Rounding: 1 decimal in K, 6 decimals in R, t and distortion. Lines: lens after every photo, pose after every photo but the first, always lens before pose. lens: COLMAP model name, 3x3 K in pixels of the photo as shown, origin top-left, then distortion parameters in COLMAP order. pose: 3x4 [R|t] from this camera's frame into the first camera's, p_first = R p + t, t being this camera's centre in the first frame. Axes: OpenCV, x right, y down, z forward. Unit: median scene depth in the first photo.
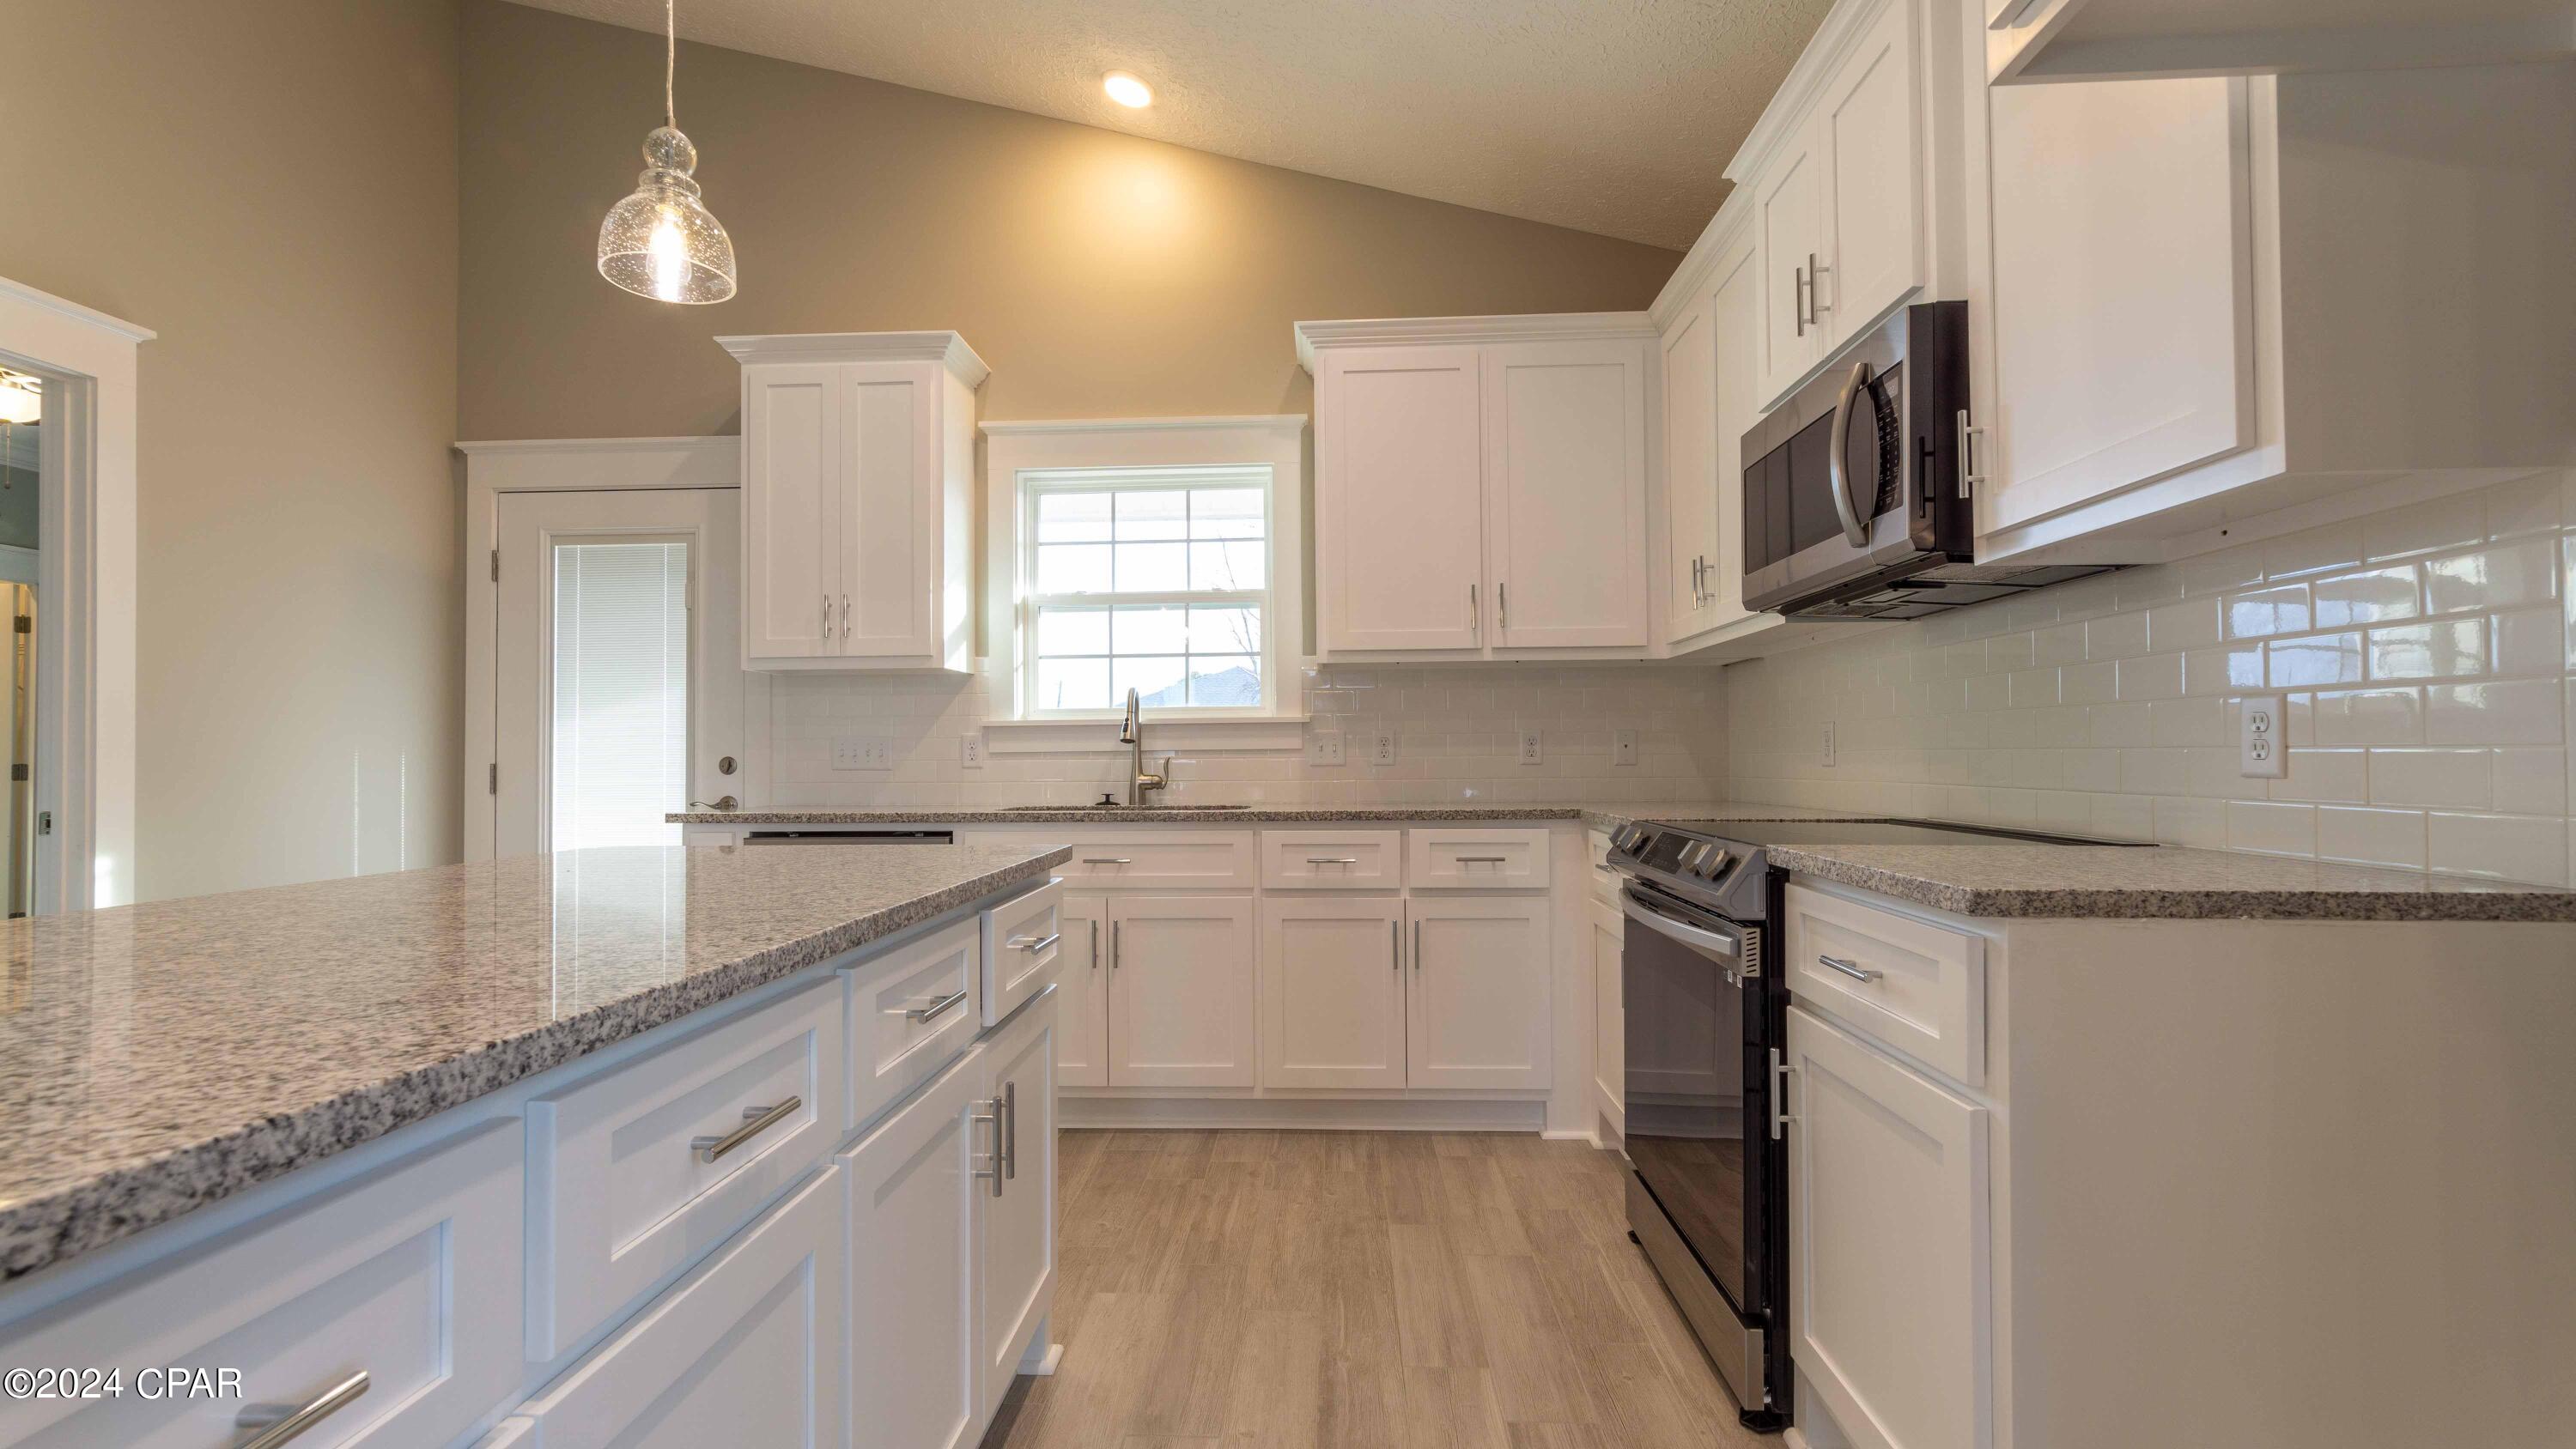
lens RADIAL K [[1124.9, 0, 1275.7], [0, 1124.9, 734.2], [0, 0, 1]] dist [0.000538, 0.000267]
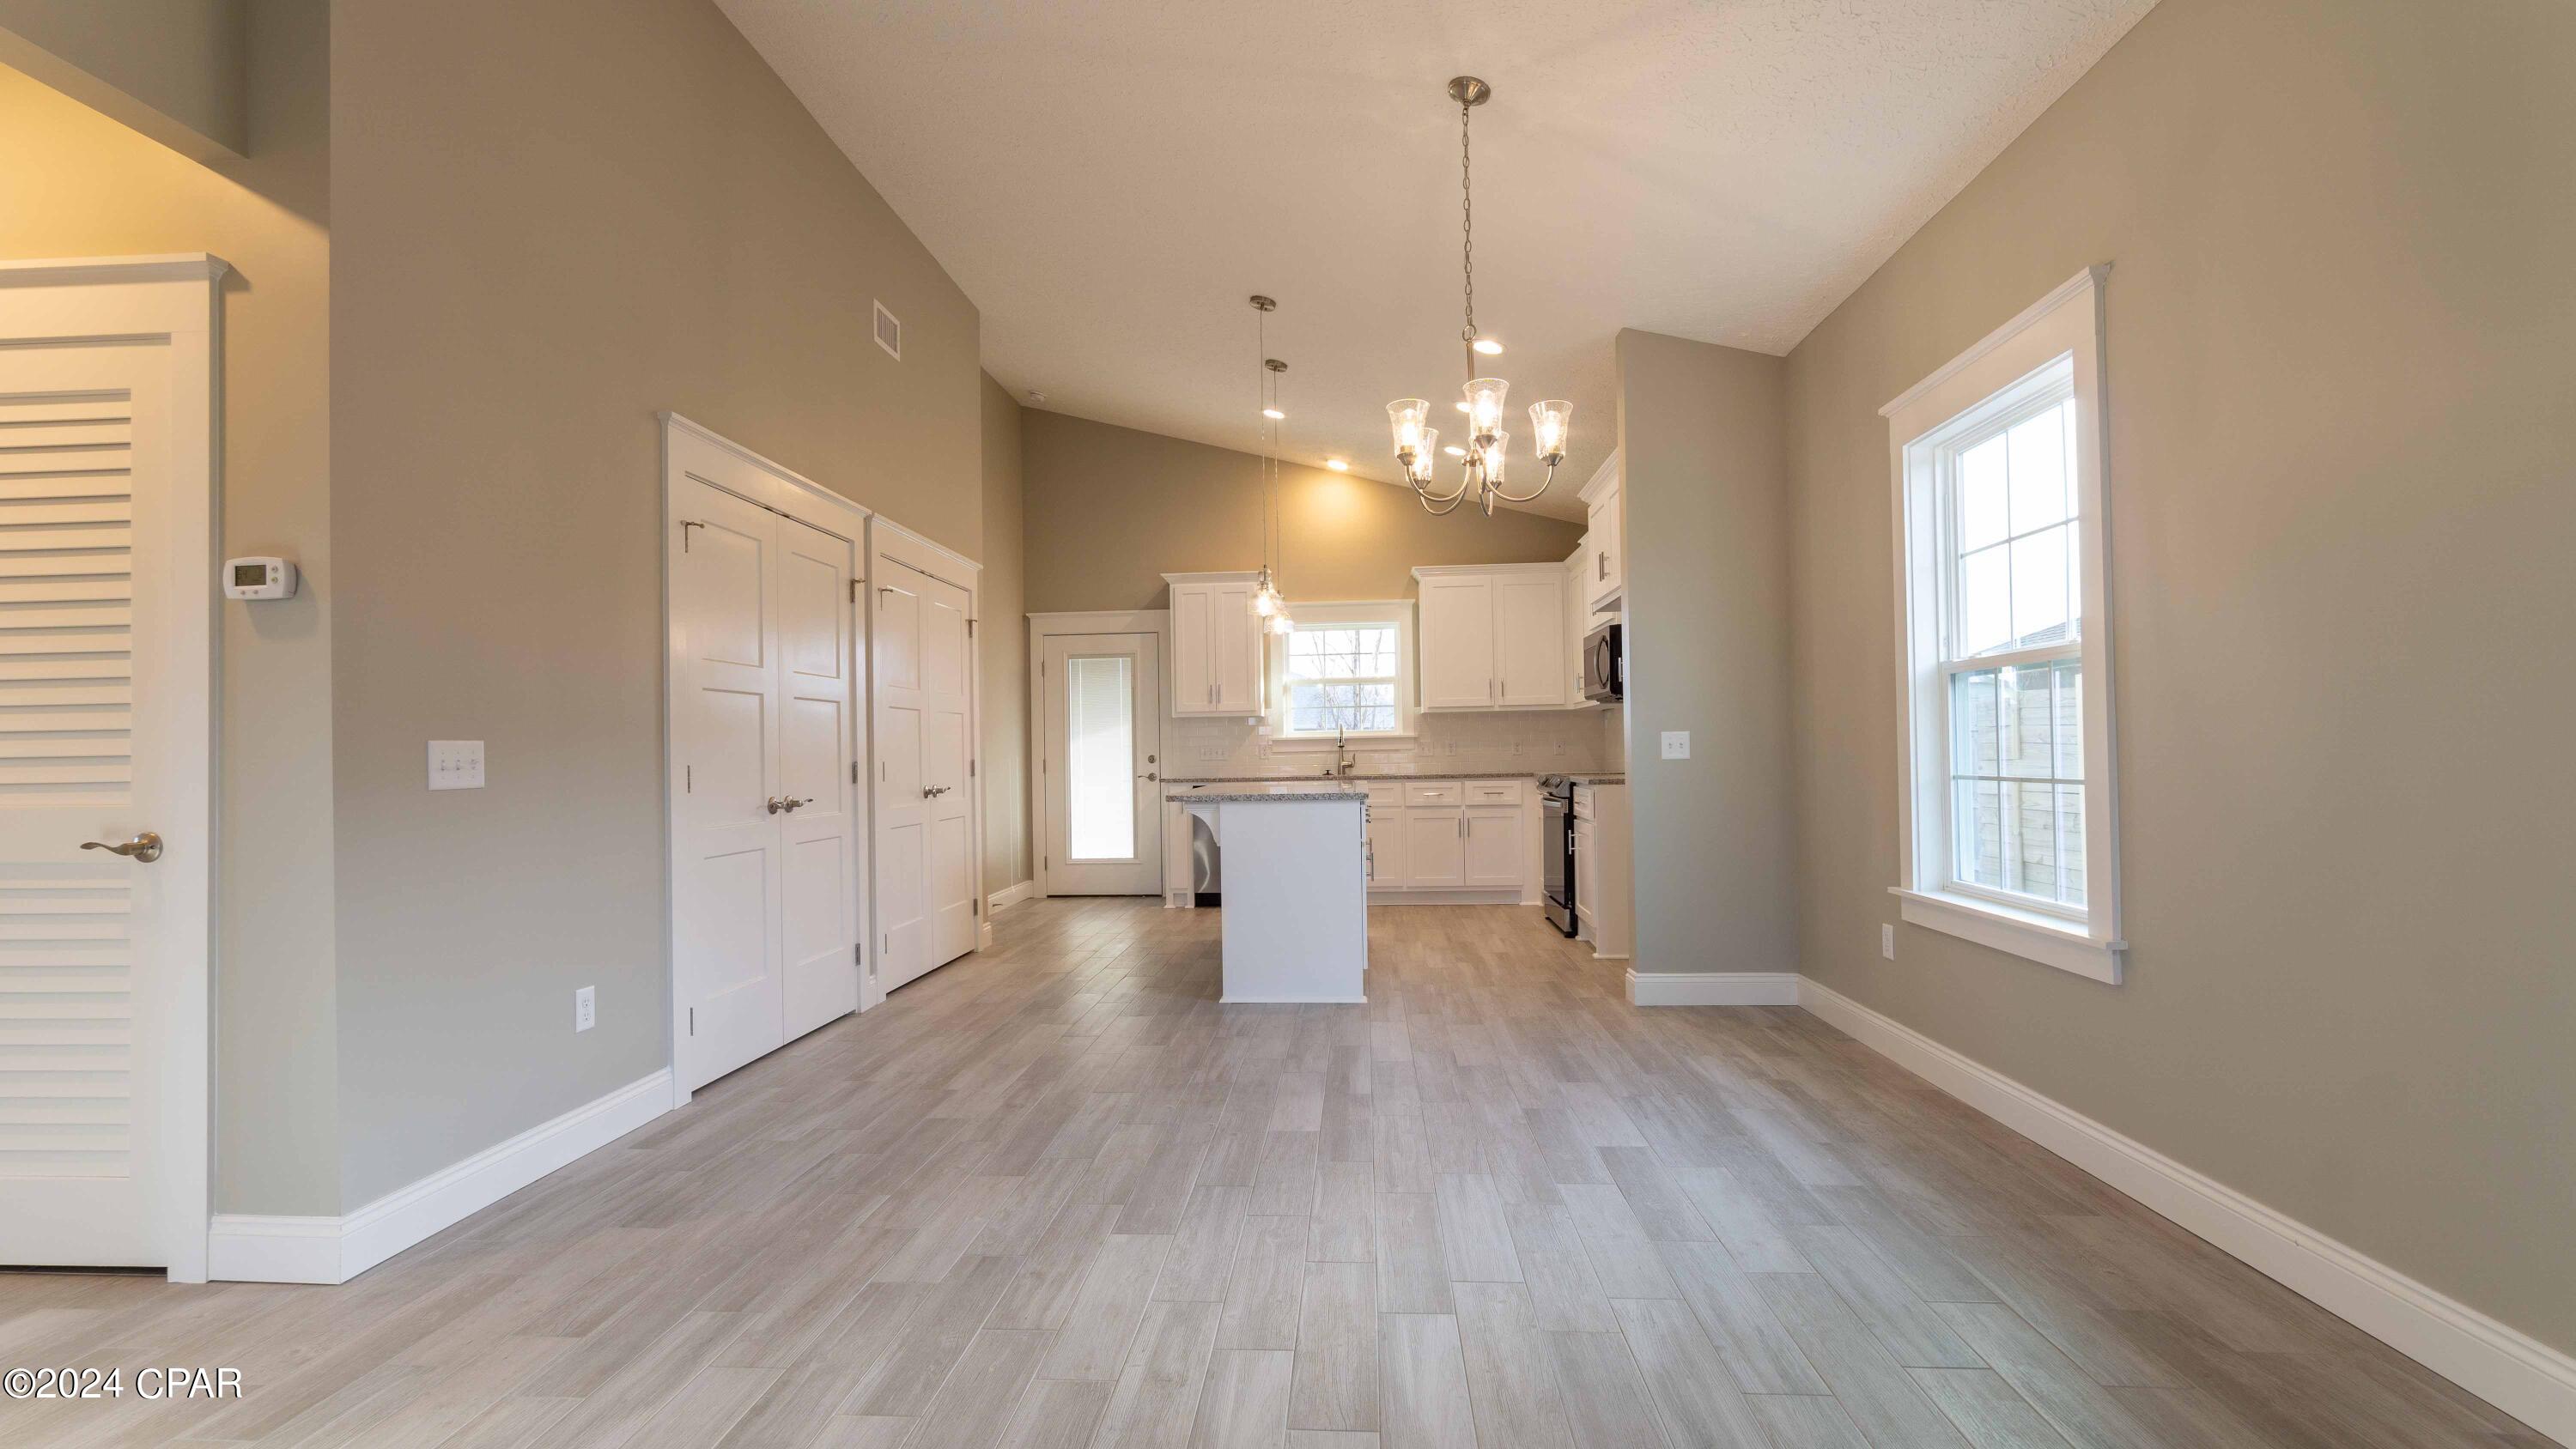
lens RADIAL K [[1124.9, 0, 1270.1], [0, 1124.9, 729.0], [0, 0, 1]] dist [0.000538, 0.000267]
pose [[0.999532, -0.009960, -0.028911, -0.223993], [0.009960, 0.999950, -0.000135, -0.033557], [0.028911, -0.000153, 0.999582, -1.404291]]
